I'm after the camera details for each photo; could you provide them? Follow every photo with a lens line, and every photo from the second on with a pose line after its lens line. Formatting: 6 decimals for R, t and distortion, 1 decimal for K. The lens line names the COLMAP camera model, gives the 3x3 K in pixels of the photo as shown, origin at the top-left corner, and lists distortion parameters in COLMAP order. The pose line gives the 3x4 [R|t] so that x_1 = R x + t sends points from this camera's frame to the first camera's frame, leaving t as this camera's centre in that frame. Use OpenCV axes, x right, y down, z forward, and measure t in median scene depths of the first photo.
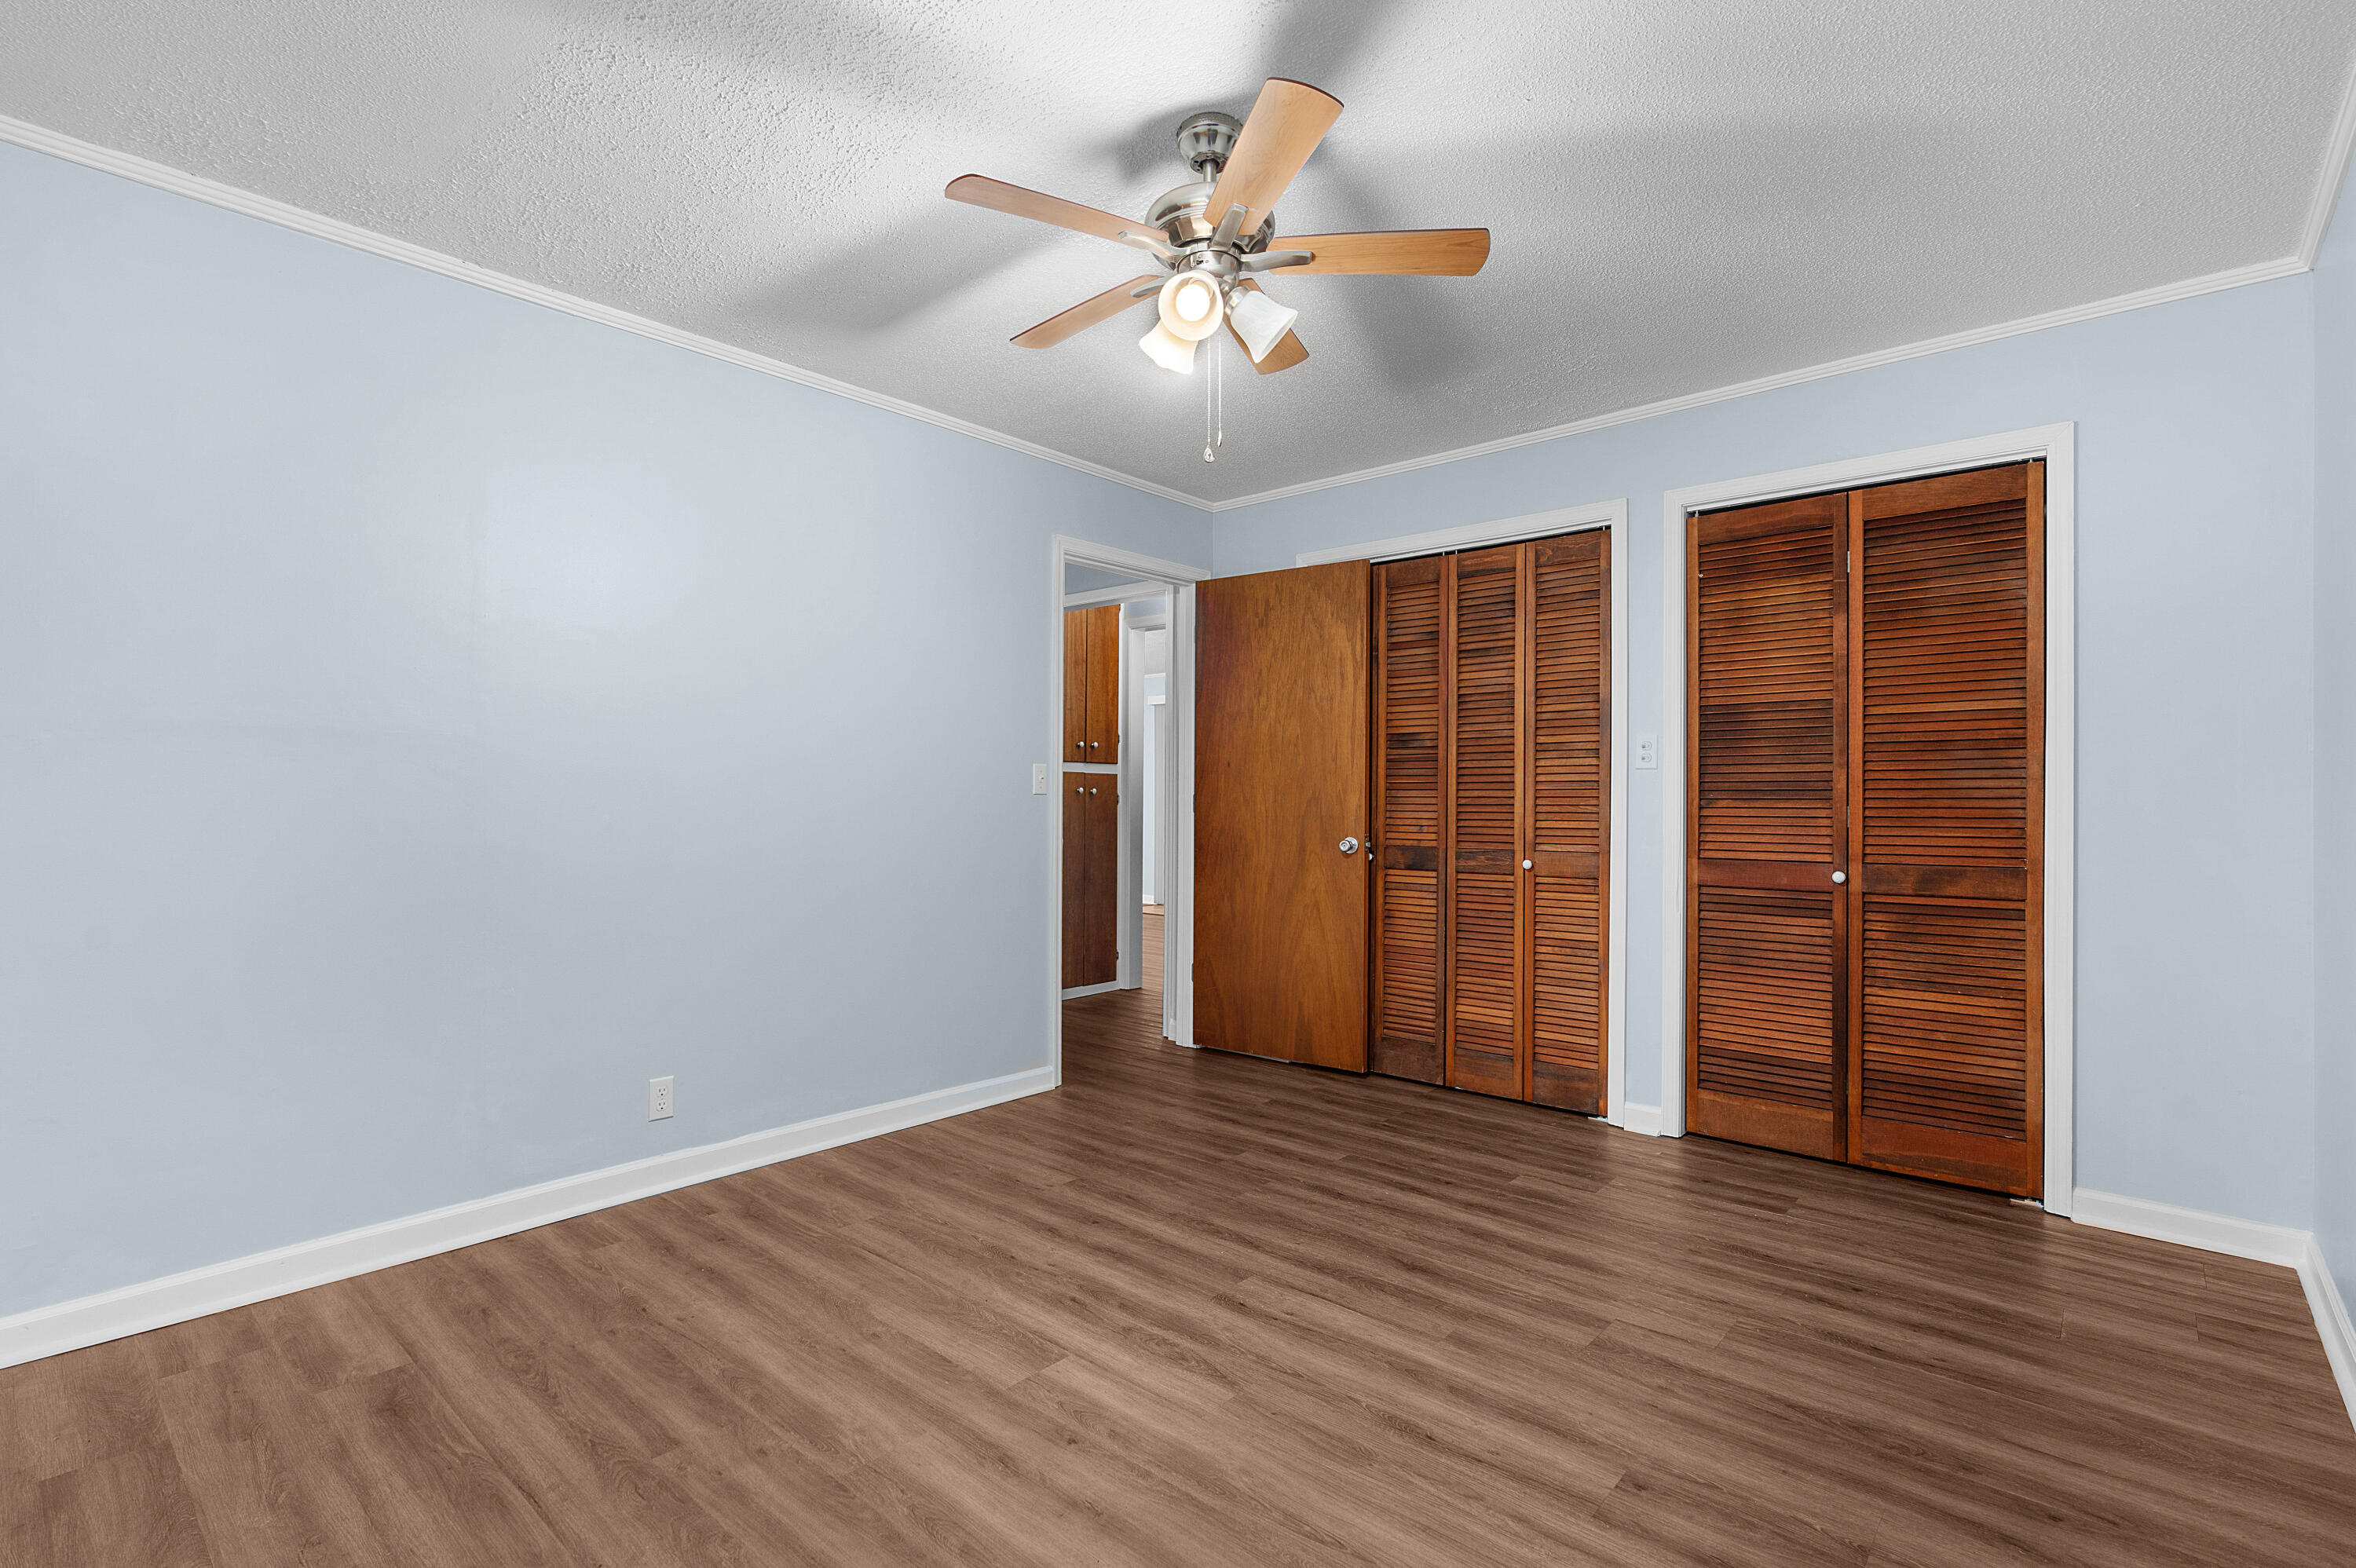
lens RADIAL K [[1082.9, 0, 1176.4], [0, 1082.9, 792.2], [0, 0, 1]] dist [-0.000289, 0.000288]
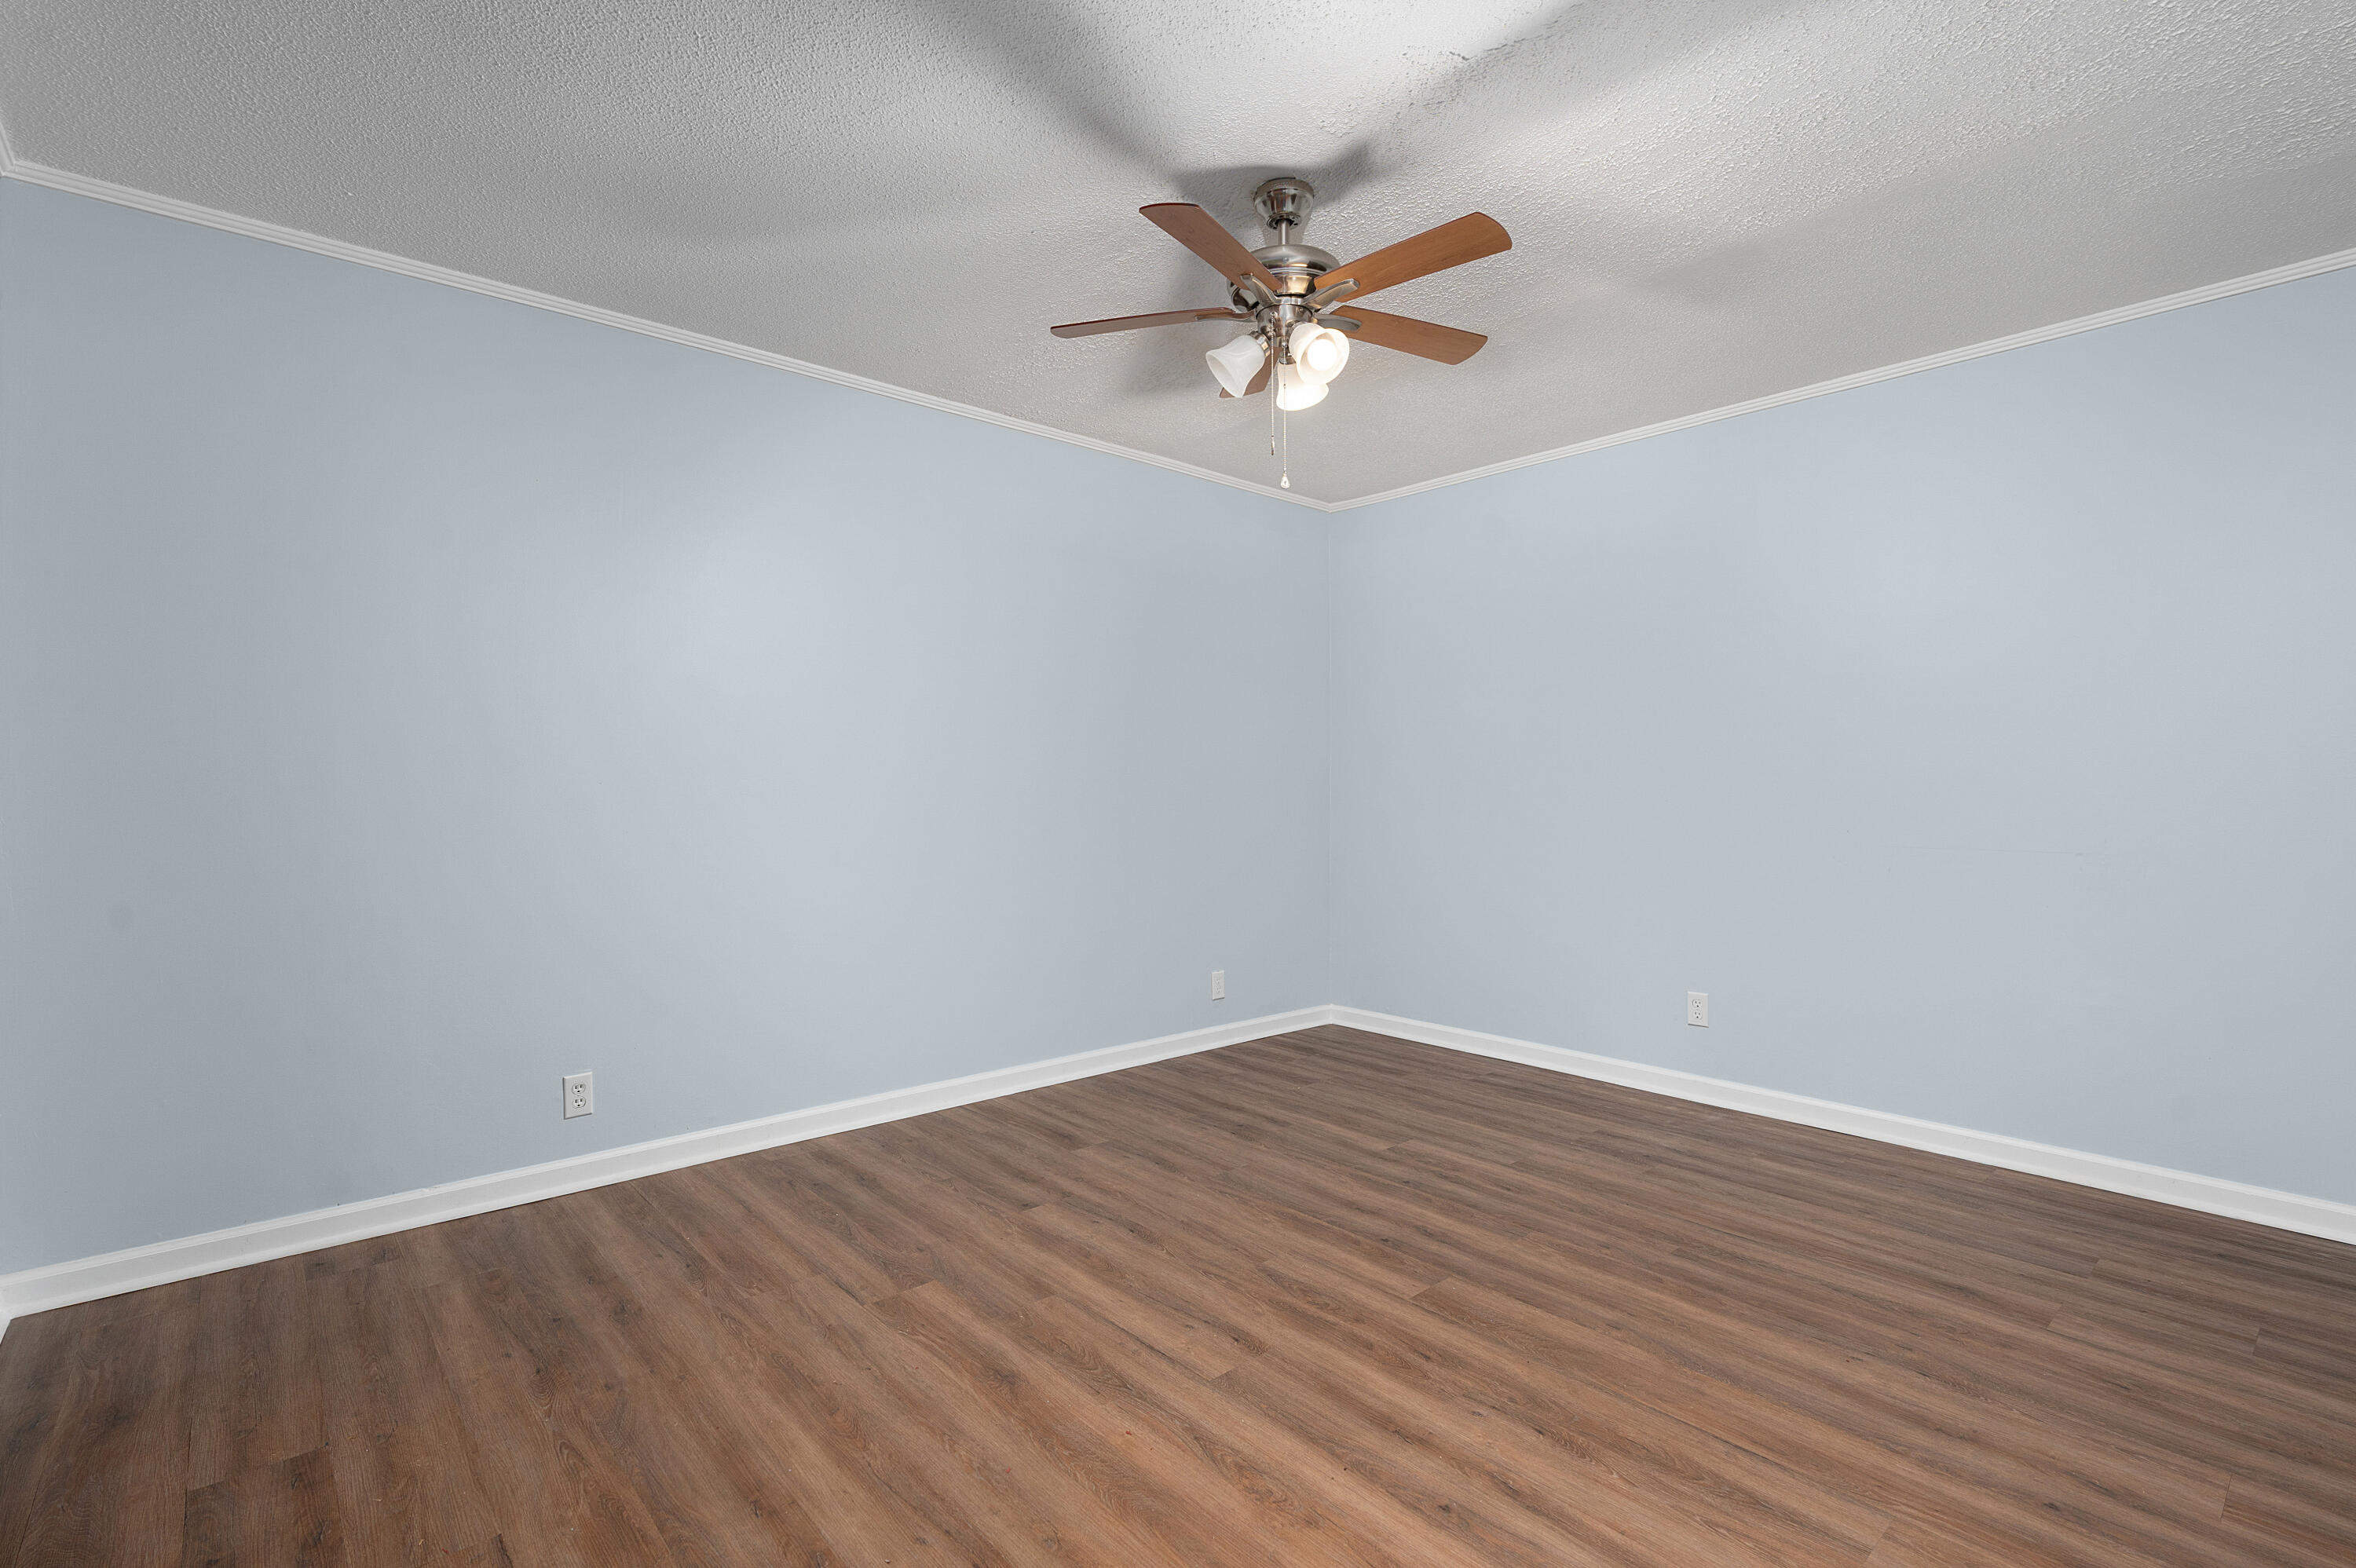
lens RADIAL K [[1082.9, 0, 1179.0], [0, 1082.9, 784.0], [0, 0, 1]] dist [-0.000289, 0.000288]
pose [[-0.991702, -0.006227, 0.128409, -0.006293], [-0.006903, 0.999965, -0.004813, 0.011922], [-0.128374, -0.005659, -0.991710, 2.113939]]
